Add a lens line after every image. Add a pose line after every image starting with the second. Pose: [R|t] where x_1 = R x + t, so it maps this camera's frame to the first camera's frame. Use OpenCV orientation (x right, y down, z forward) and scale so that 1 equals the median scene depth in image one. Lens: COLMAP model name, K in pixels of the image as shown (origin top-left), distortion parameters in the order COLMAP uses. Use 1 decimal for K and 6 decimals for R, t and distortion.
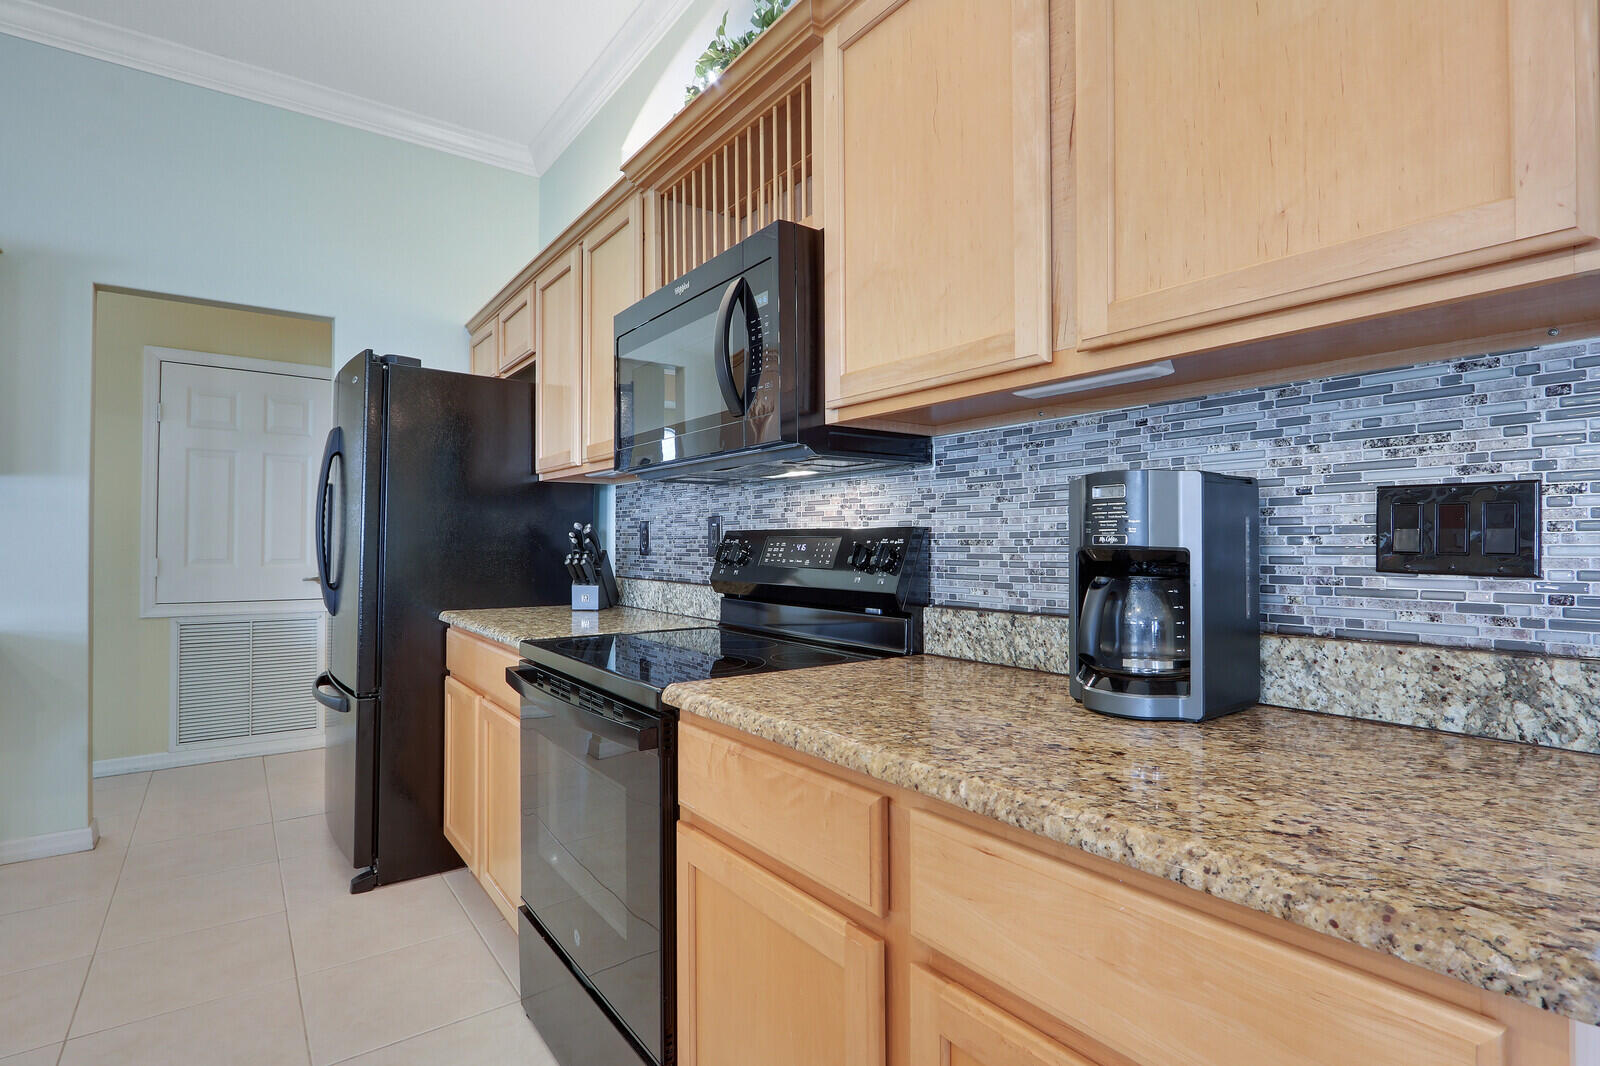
lens RADIAL K [[775.7, 0, 789.0], [0, 775.7, 538.4], [0, 0, 1]] dist [-0.016494, -0.000331]
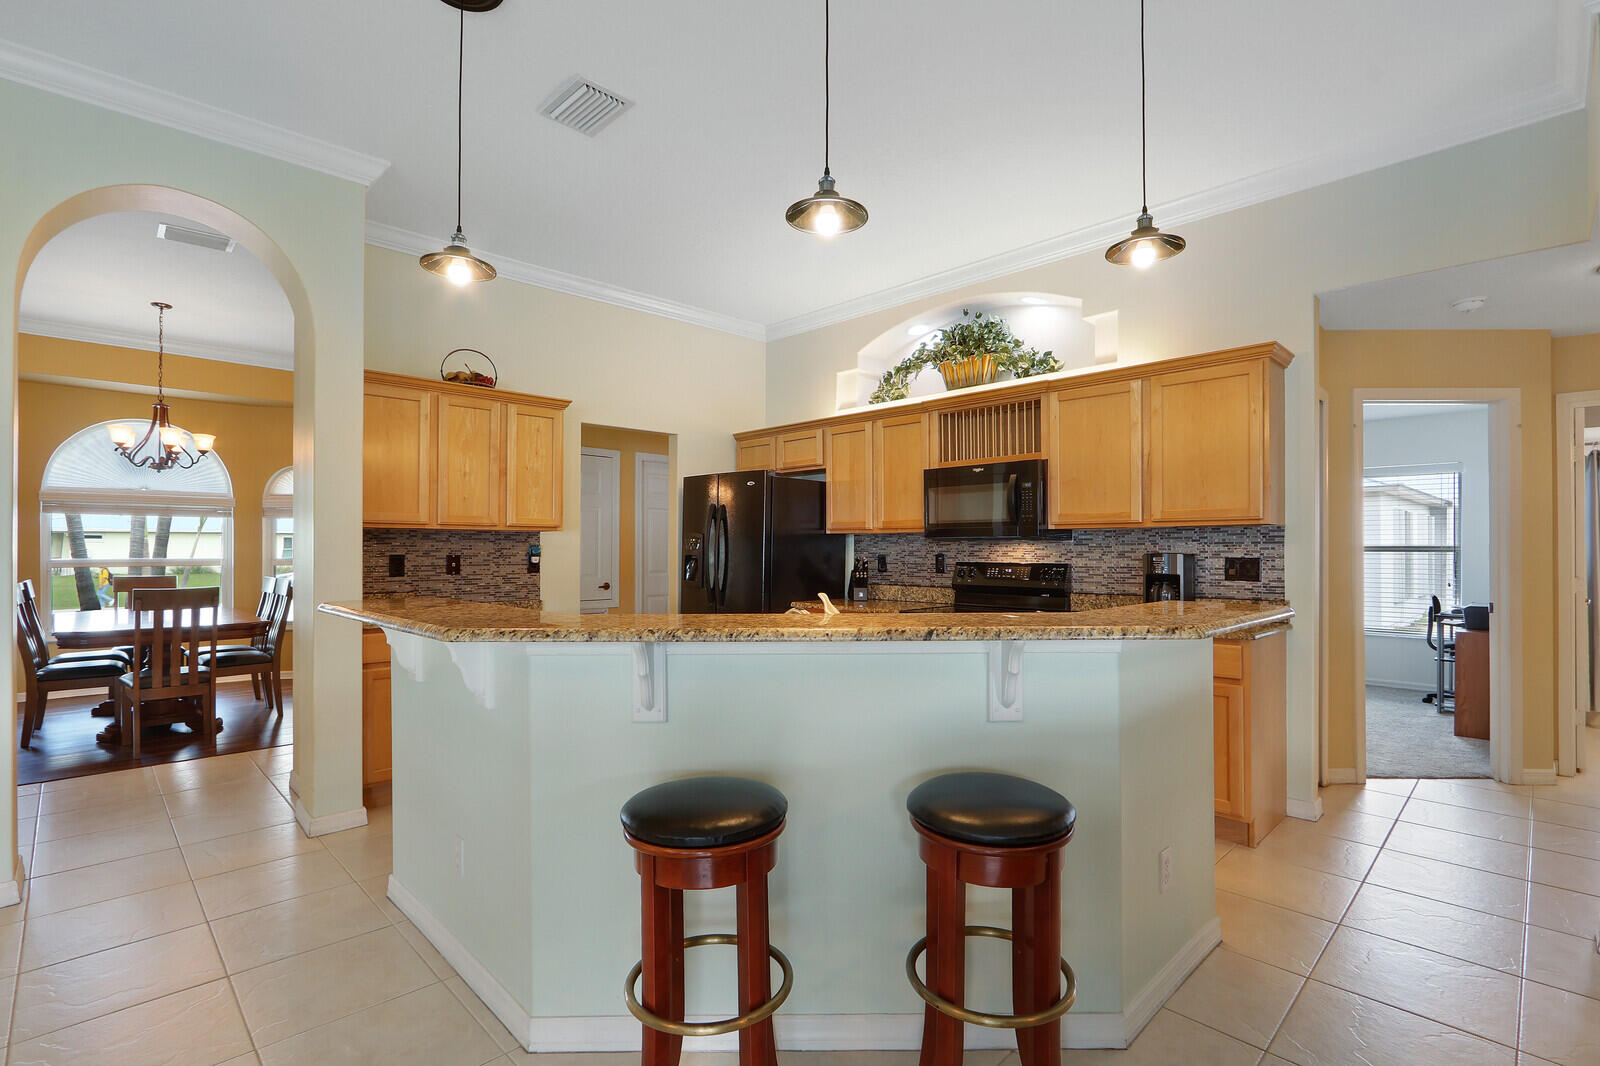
lens RADIAL K [[754.6, 0, 816.4], [0, 754.6, 542.1], [0, 0, 1]] dist [-0.013235, -0.000310]
pose [[0.987437, -0.000945, 0.158011, -1.087772], [0.001317, 0.999997, -0.002249, -0.083544], [-0.158009, 0.002429, 0.987435, -1.408048]]
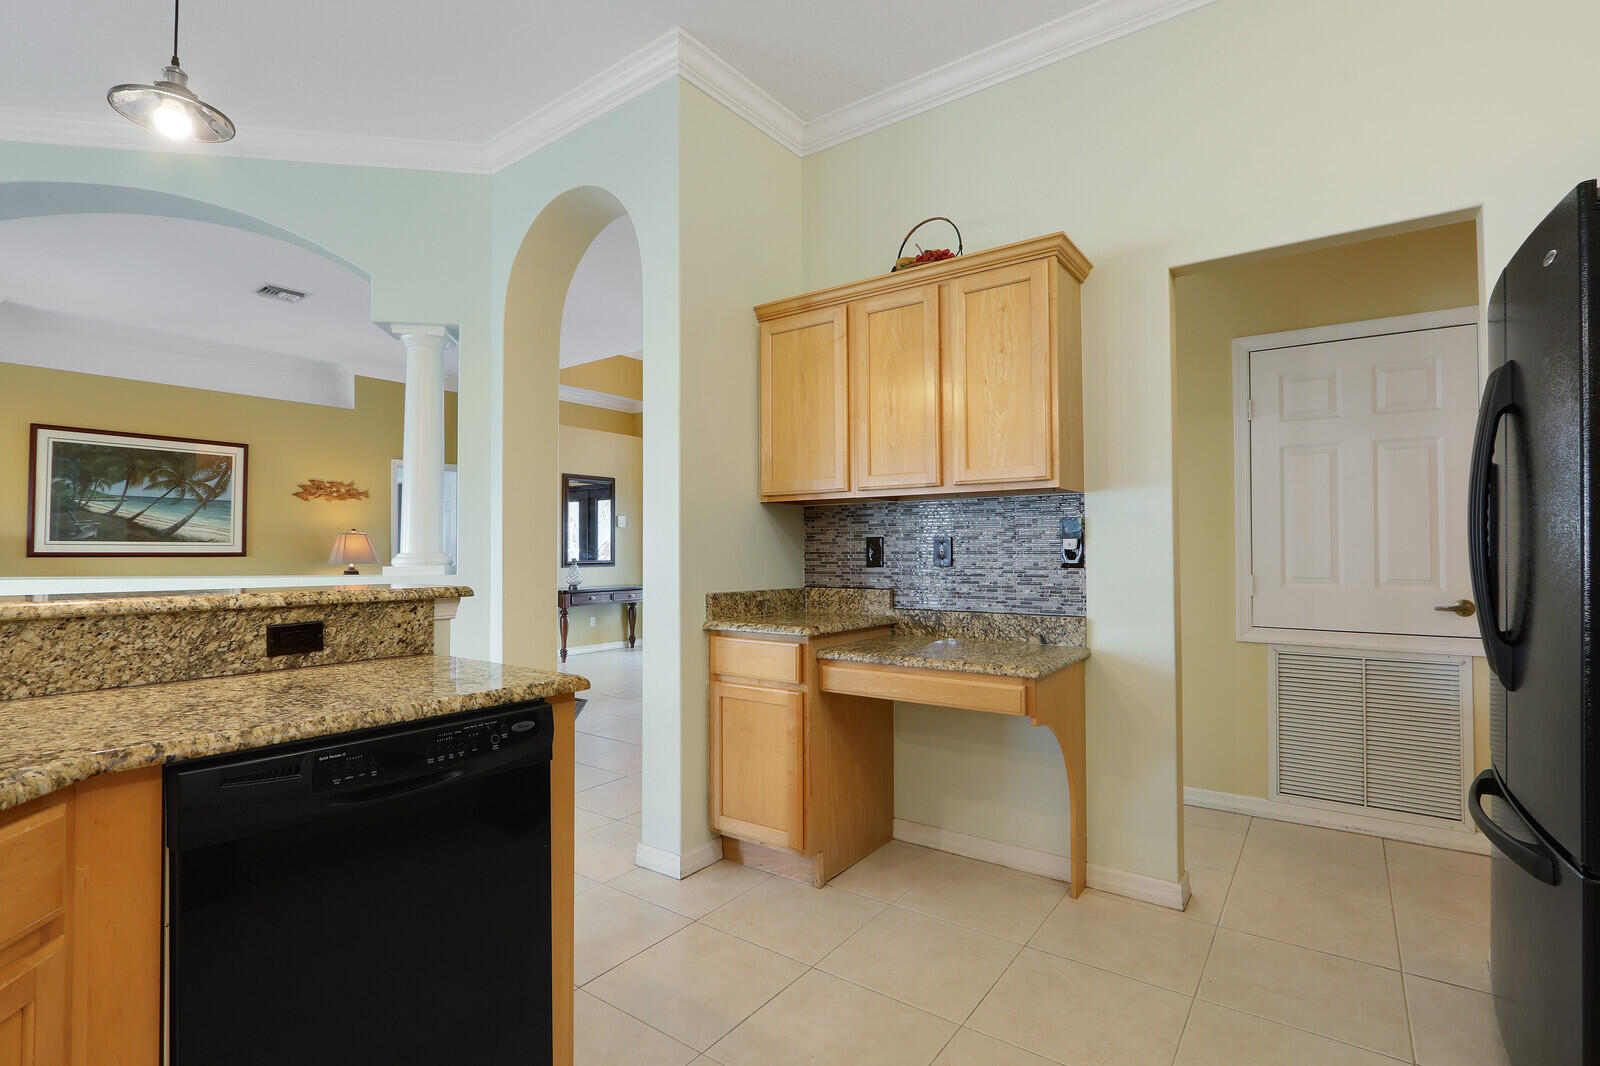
lens RADIAL K [[750.3, 0, 806.8], [0, 750.3, 531.7], [0, 0, 1]] dist [-0.013576, -0.000272]
pose [[0.316711, -0.029150, -0.948074, -0.389627], [0.009246, 0.999575, -0.027644, -0.012733], [0.948477, -0.000011, 0.316846, 0.552842]]
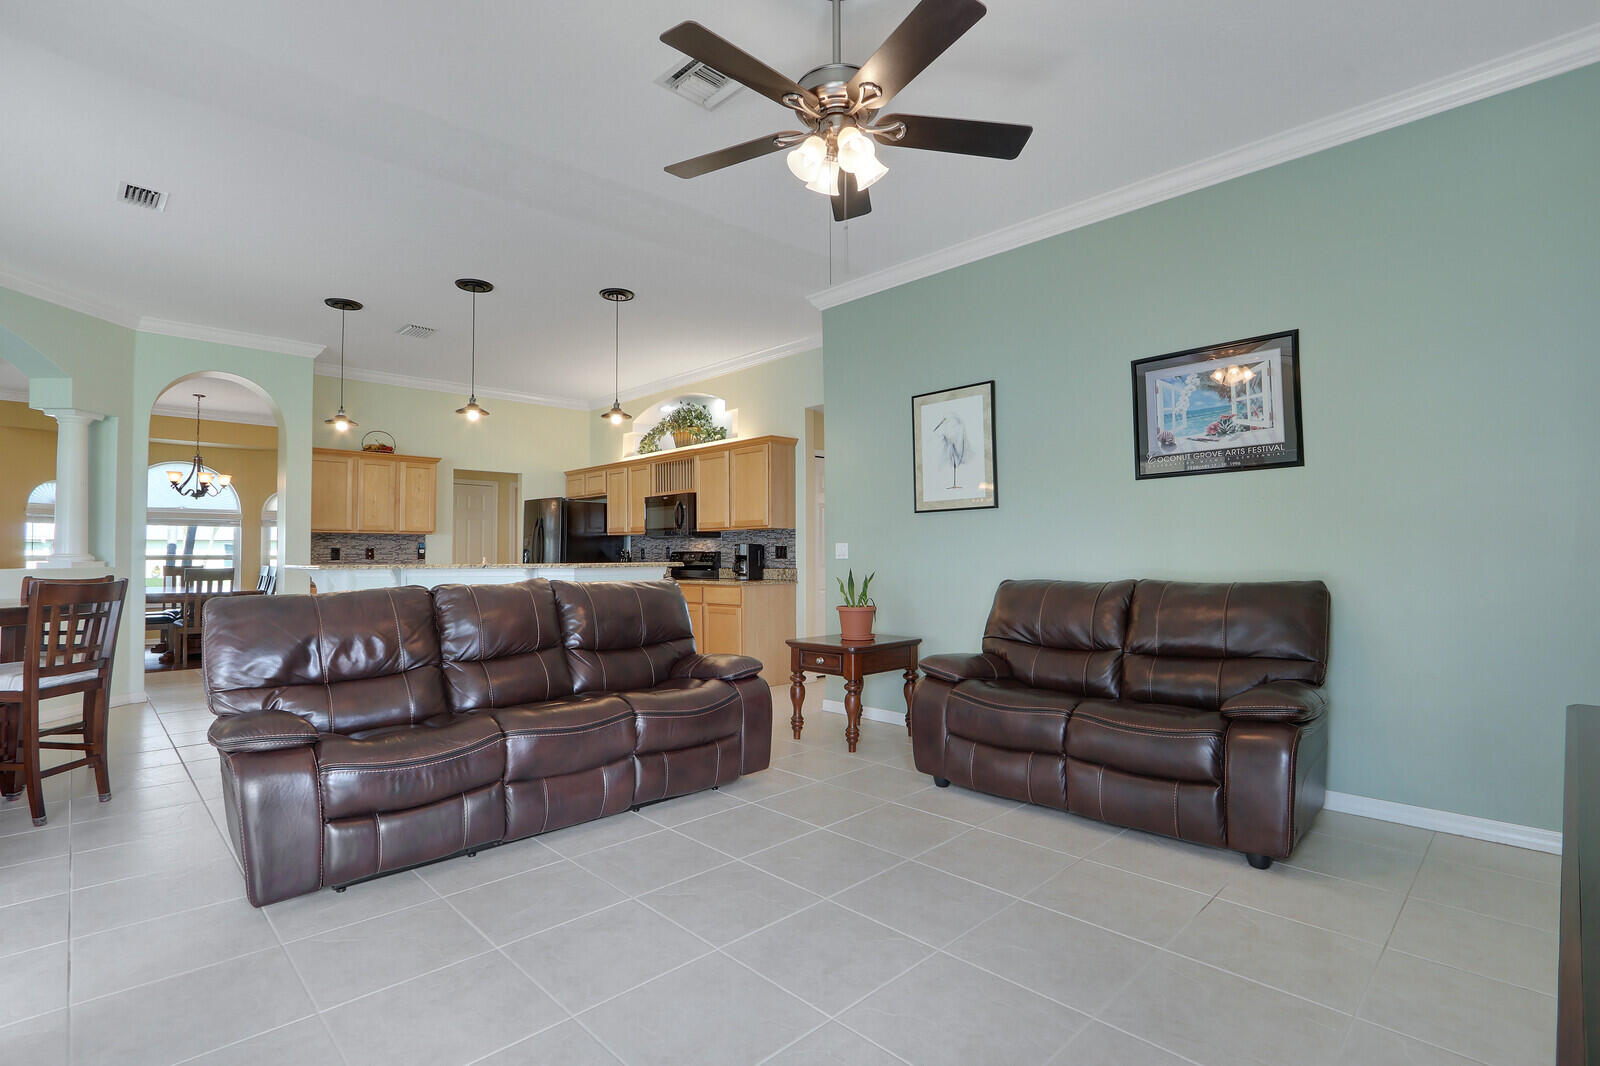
lens RADIAL K [[750.3, 0, 806.8], [0, 750.3, 531.7], [0, 0, 1]] dist [-0.013576, -0.000272]
pose [[0.987817, -0.002011, 0.155605, -0.006059], [0.005843, 0.999691, -0.024174, -0.019930], [-0.155508, 0.024789, 0.987523, -3.514966]]
